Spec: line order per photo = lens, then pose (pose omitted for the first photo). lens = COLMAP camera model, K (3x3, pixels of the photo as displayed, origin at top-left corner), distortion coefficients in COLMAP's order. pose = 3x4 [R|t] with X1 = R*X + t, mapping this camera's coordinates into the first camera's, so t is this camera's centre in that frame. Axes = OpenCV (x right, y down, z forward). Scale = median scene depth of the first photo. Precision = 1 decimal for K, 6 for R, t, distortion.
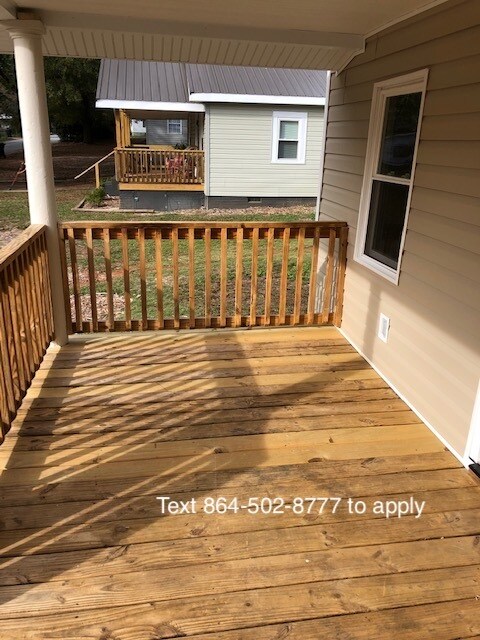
lens RADIAL K [[519.5, 0, 236.6], [0, 519.5, 320.5], [0, 0, 1]] dist [0.020531, -0.006363]
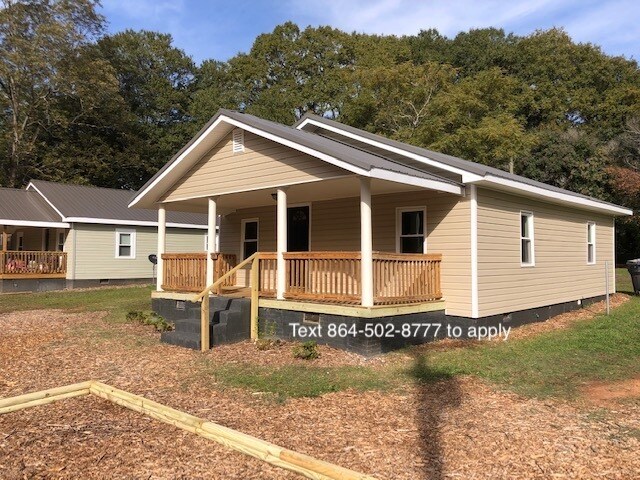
lens RADIAL K [[519.5, 0, 320.0], [0, 519.5, 240.0], [0, 0, 1]] dist [0.020531, -0.006363]
pose [[0.783036, 0.008496, 0.621918, -0.439123], [0.220025, 0.931468, -0.289751, 0.249596], [-0.581759, 0.363723, 0.727504, -0.557984]]
